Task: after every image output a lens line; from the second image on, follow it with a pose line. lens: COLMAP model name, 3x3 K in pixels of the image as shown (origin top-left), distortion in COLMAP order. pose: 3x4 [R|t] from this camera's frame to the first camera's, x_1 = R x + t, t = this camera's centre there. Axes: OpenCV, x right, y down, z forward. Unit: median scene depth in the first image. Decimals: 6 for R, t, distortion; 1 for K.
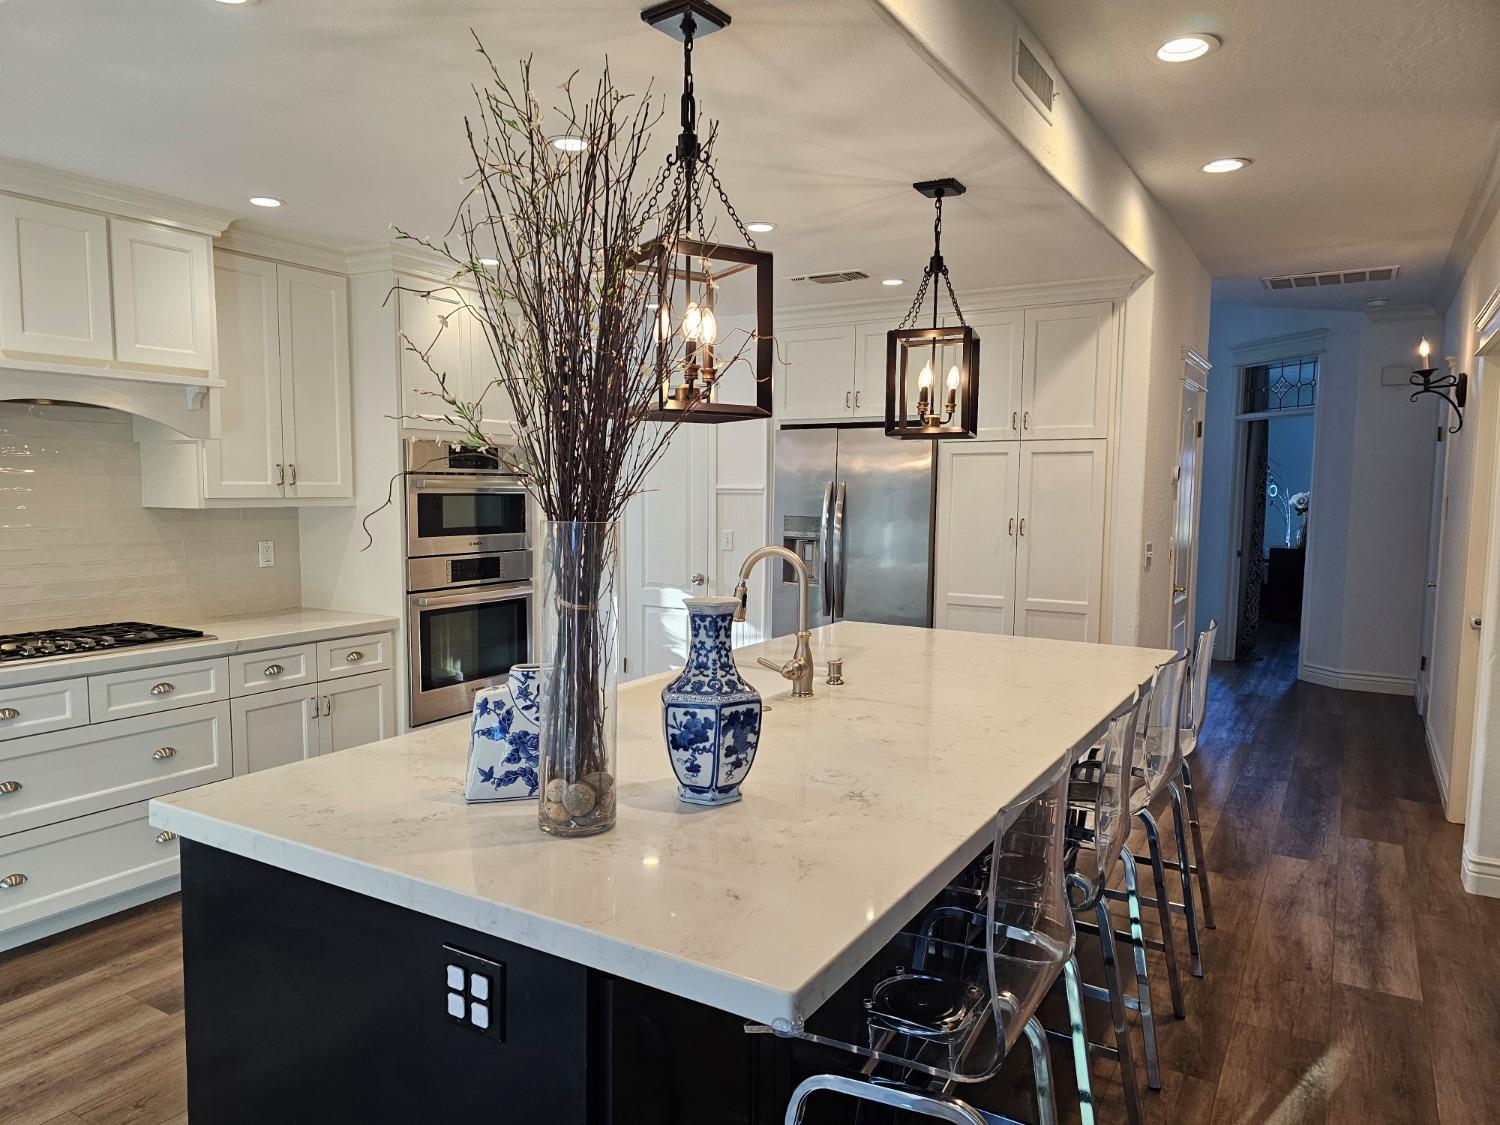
lens RADIAL K [[1005.0, 0, 736.9], [0, 1005.0, 576.4], [0, 0, 1]] dist [0.062496, -0.063415]
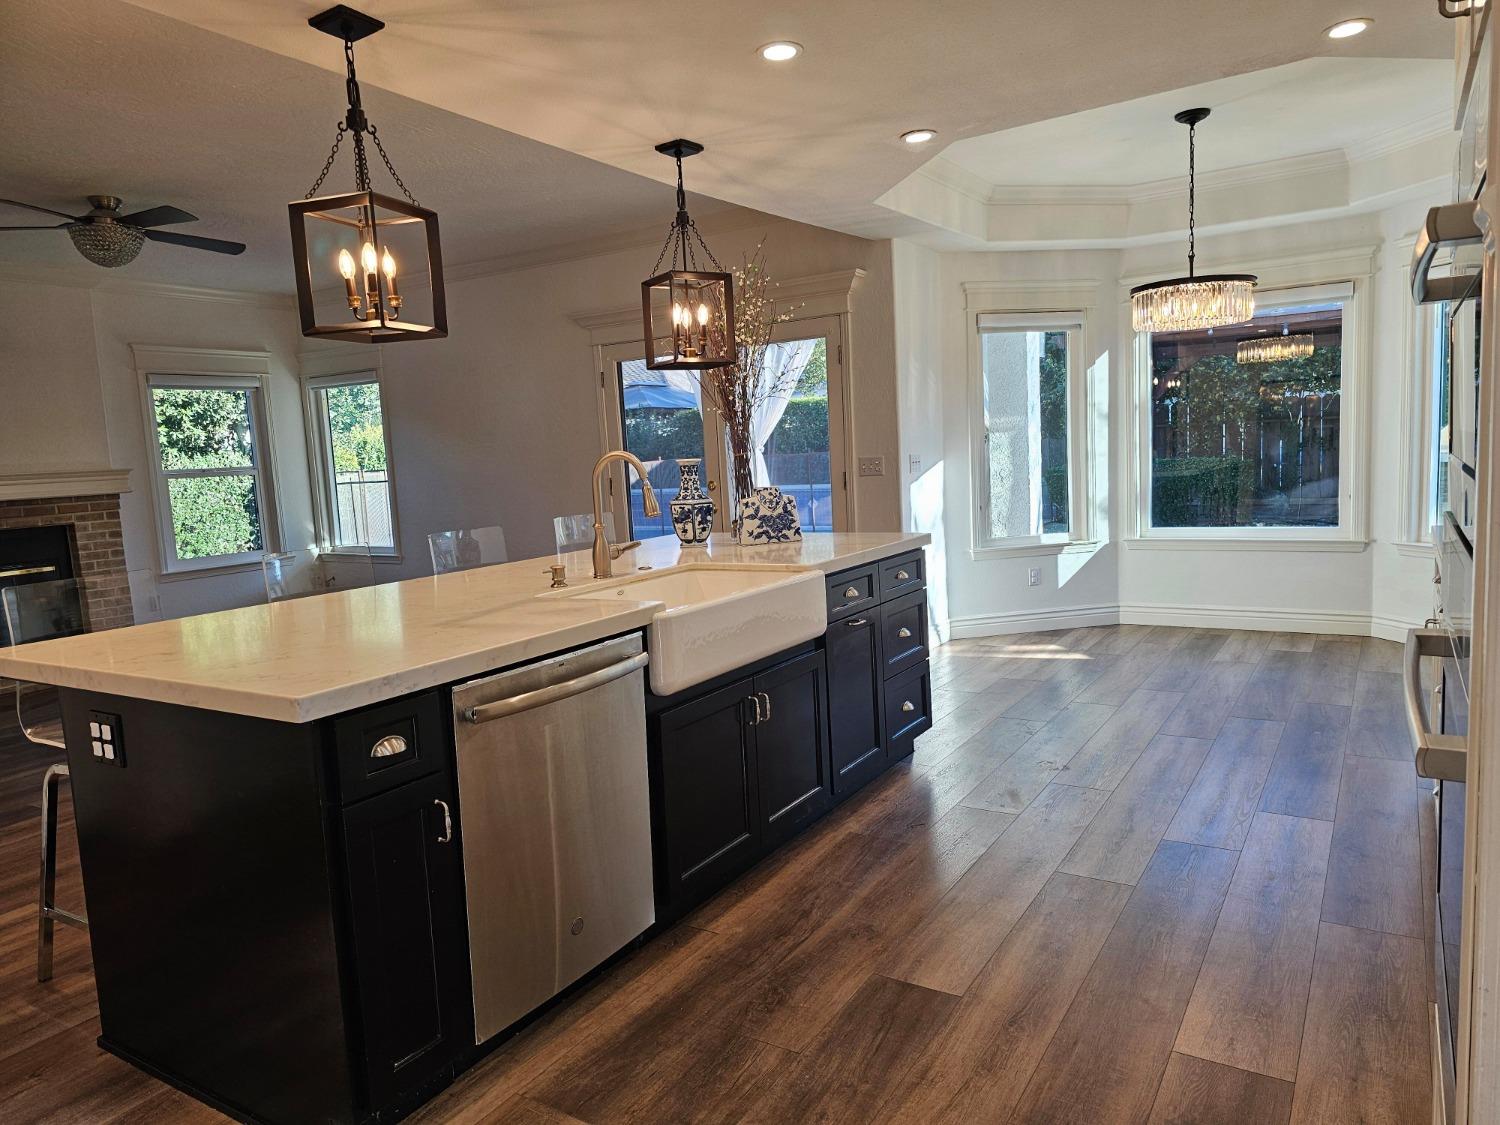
lens RADIAL K [[1001.2, 0, 757.0], [0, 1001.2, 562.5], [0, 0, 1]] dist [0.065130, -0.065261]
pose [[-0.998940, 0.041874, 0.019136, -0.122591], [0.044880, 0.978377, 0.201901, -0.112997], [-0.010268, 0.202545, -0.979219, 1.865441]]
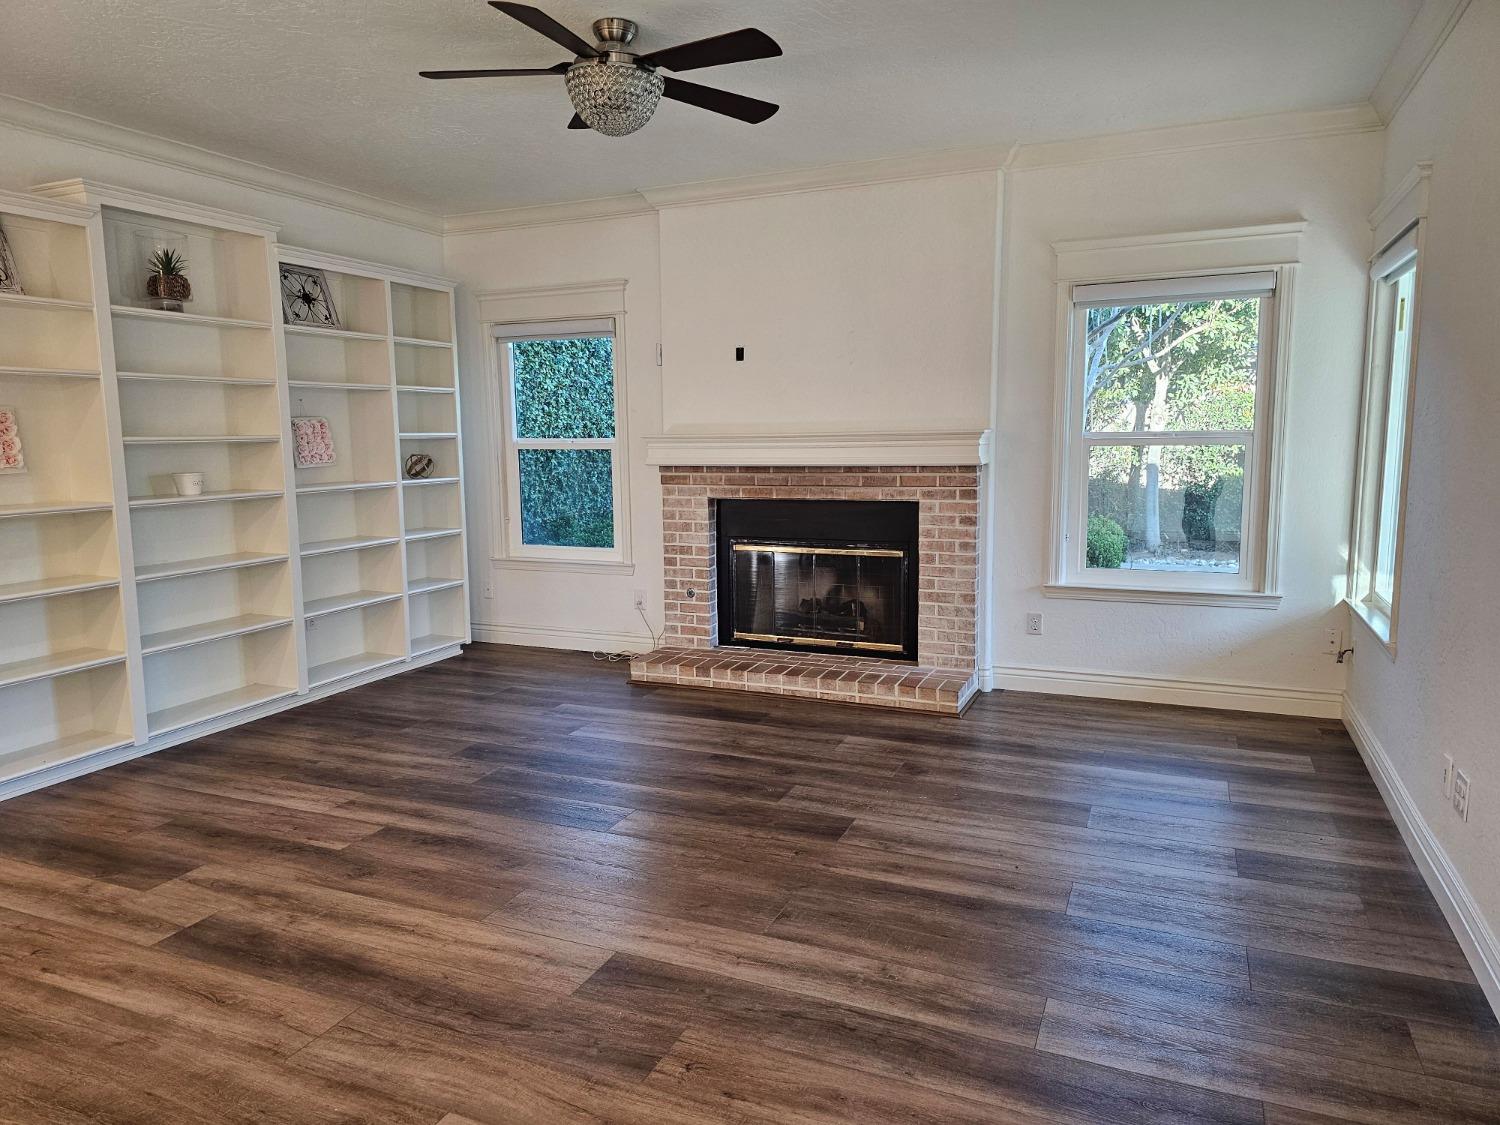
lens RADIAL K [[1000.2, 0, 737.2], [0, 1000.2, 561.5], [0, 0, 1]] dist [0.077952, -0.085377]
pose [[-0.131107, -0.134870, 0.982151, -0.208898], [0.100327, 0.983812, 0.148491, 0.008150], [-0.986279, 0.118004, -0.115454, 0.167654]]
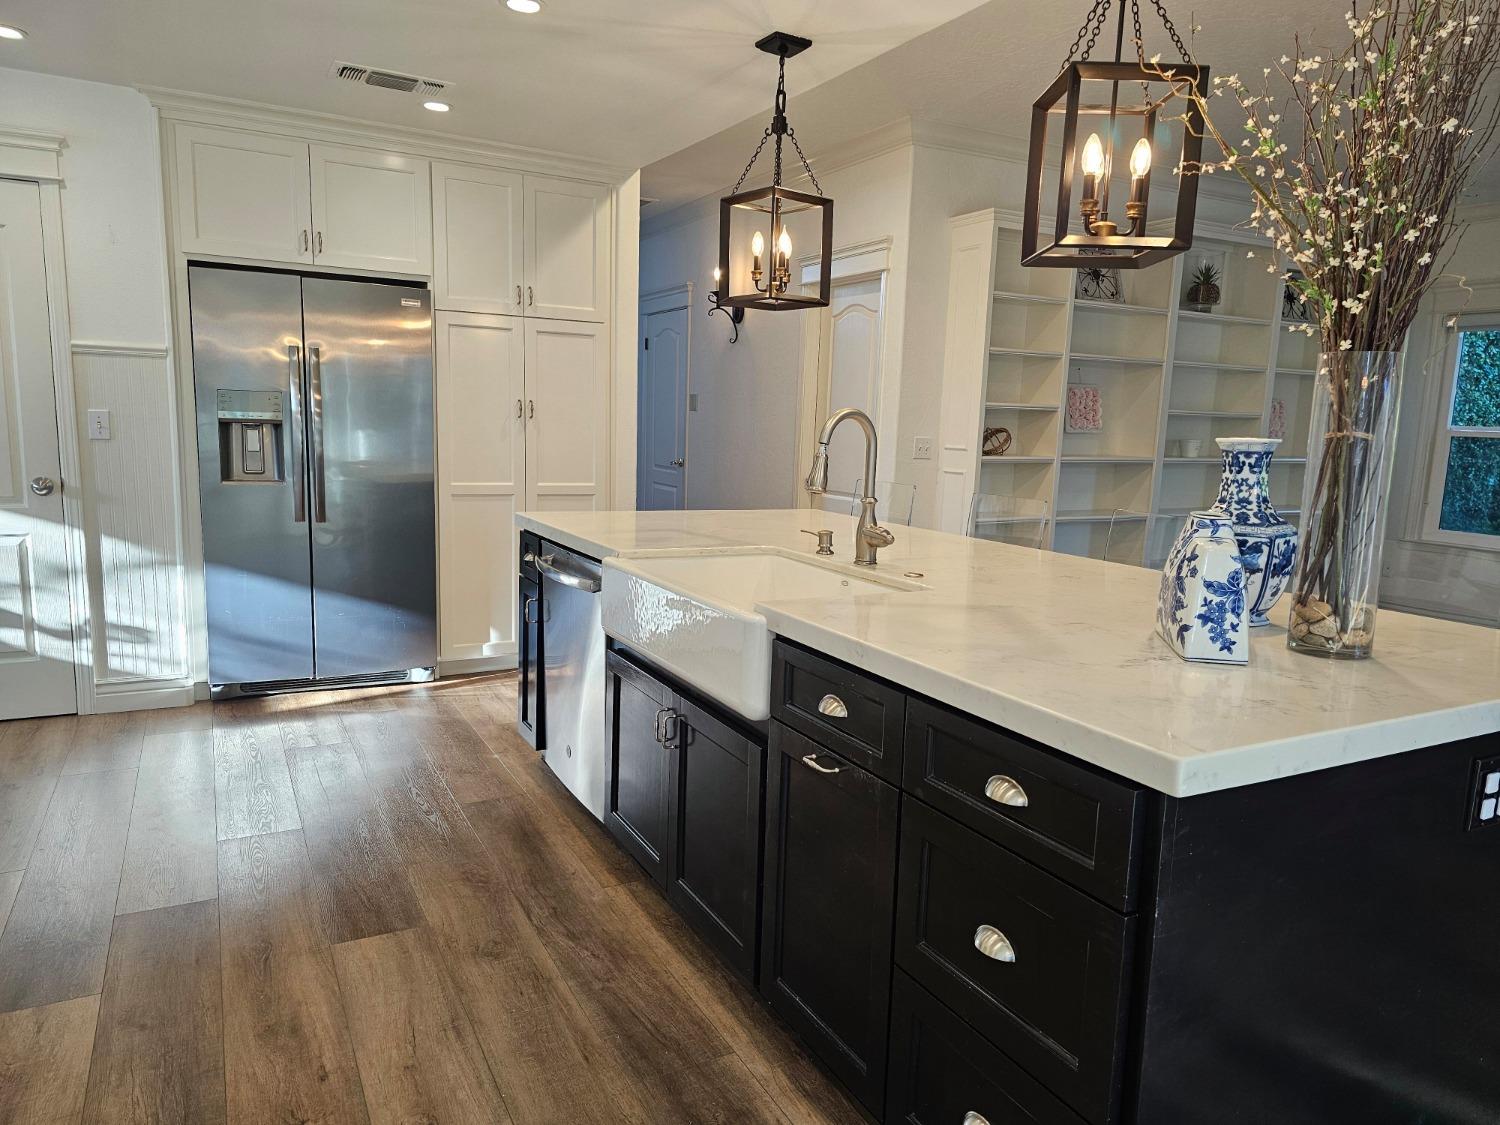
lens RADIAL K [[1000.7, 0, 750.3], [0, 1000.7, 576.2], [0, 0, 1]] dist [0.072335, -0.069966]
pose [[0.510221, -0.127644, 0.850518, -0.710171], [0.049137, 0.991636, 0.119345, 0.007333], [-0.858638, -0.019100, 0.512226, 0.514875]]
